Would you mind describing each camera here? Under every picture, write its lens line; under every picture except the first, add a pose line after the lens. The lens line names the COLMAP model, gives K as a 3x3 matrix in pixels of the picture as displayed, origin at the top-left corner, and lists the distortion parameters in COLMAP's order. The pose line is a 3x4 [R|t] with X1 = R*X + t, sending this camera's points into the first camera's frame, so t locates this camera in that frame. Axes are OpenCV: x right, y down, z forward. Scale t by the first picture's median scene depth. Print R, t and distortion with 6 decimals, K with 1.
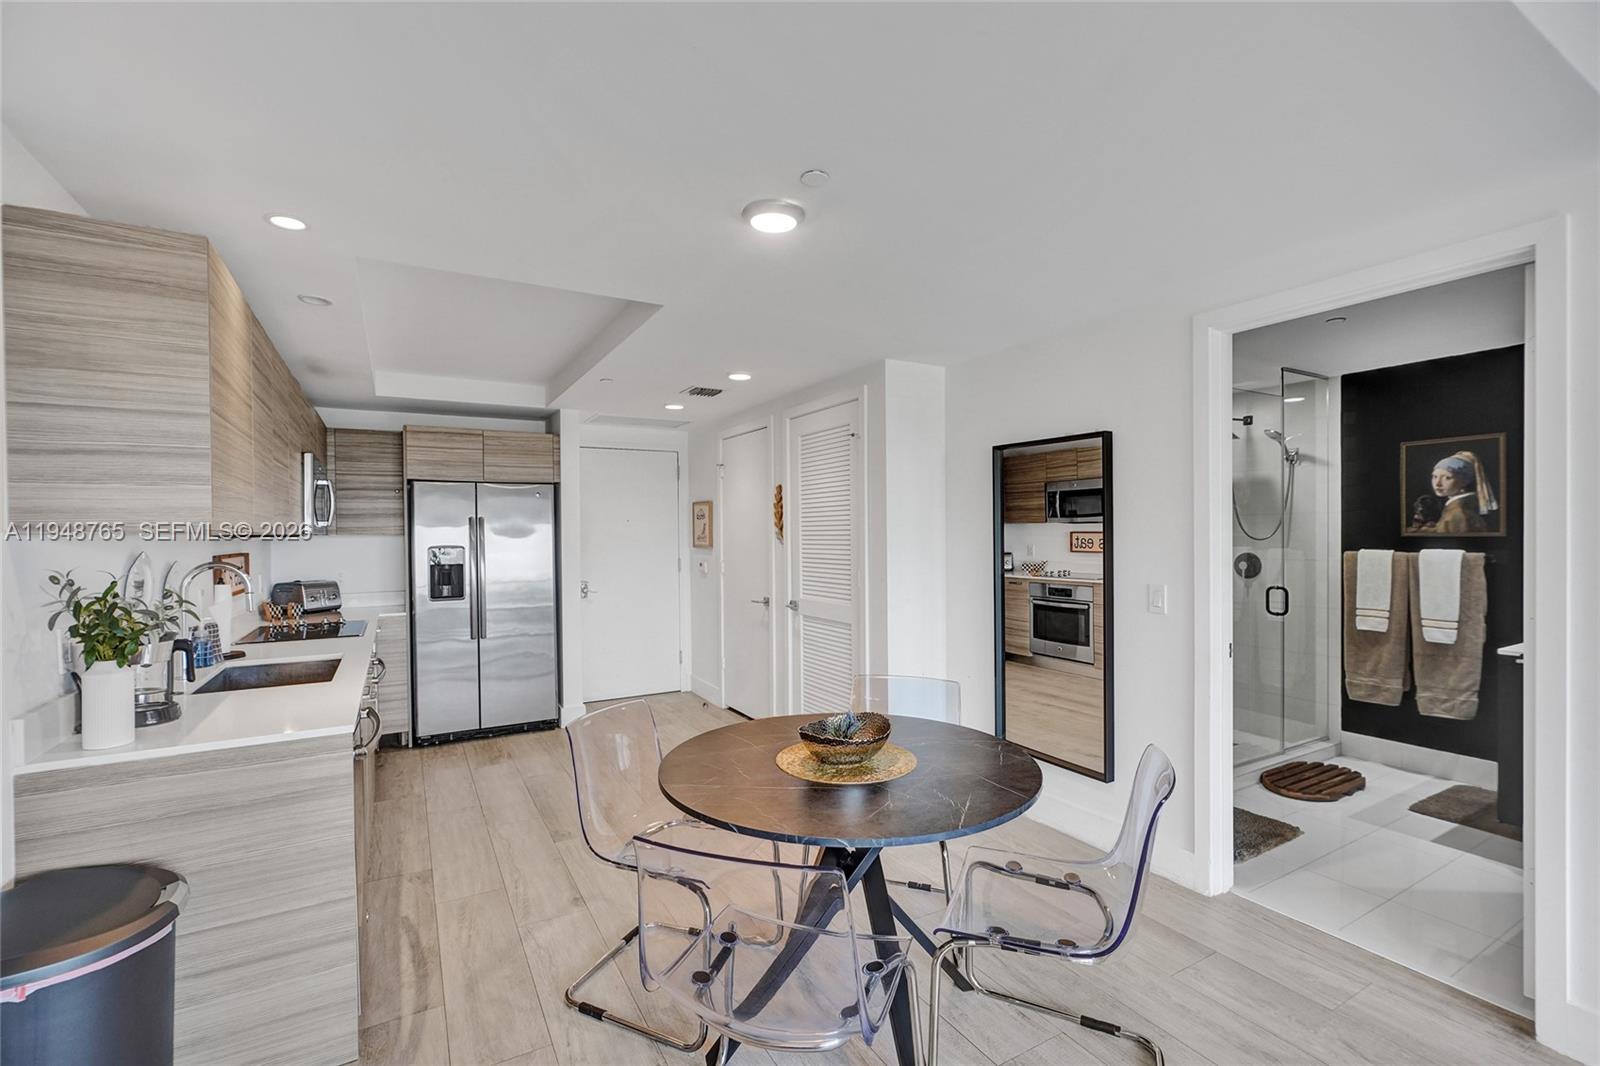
lens RADIAL K [[704.8, 0, 797.0], [0, 704.8, 539.3], [0, 0, 1]] dist [0.000382, 0.001045]
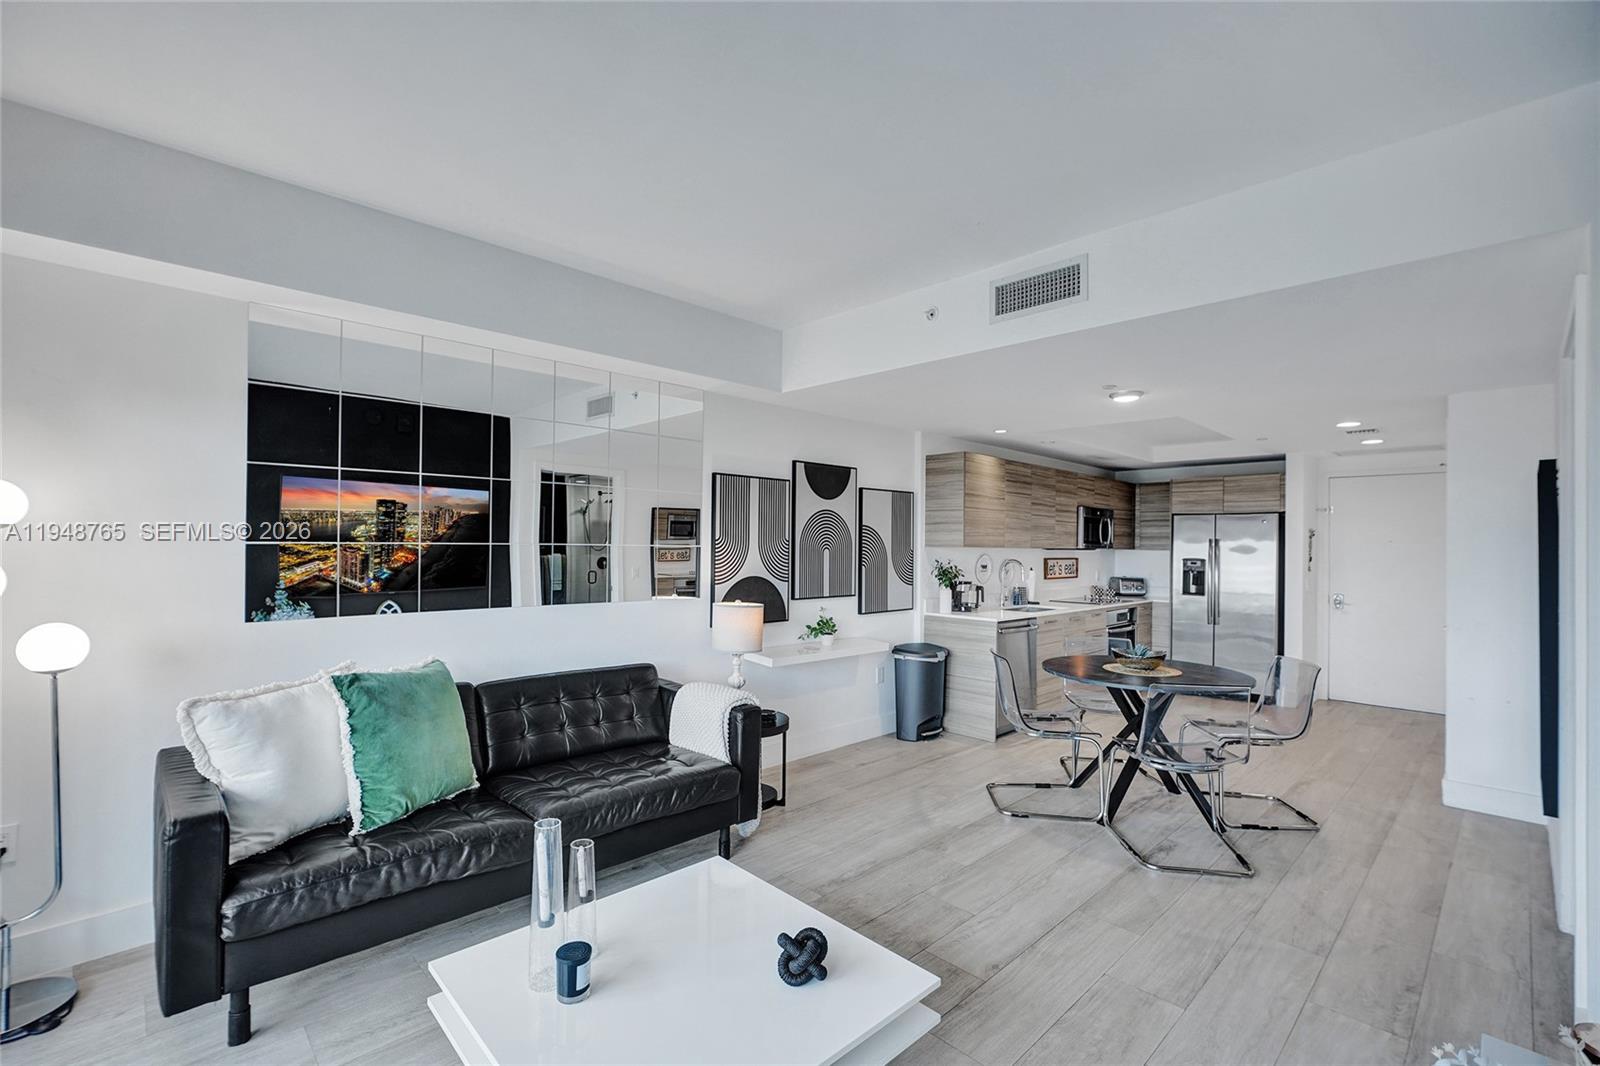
lens RADIAL K [[697.8, 0, 813.7], [0, 697.8, 540.1], [0, 0, 1]] dist [-0.001205, 0.000134]
pose [[0.274049, 0.008871, -0.961675, 1.548752], [-0.025332, 0.999677, 0.002003, -0.025769], [0.961382, 0.023812, 0.274185, -0.374014]]
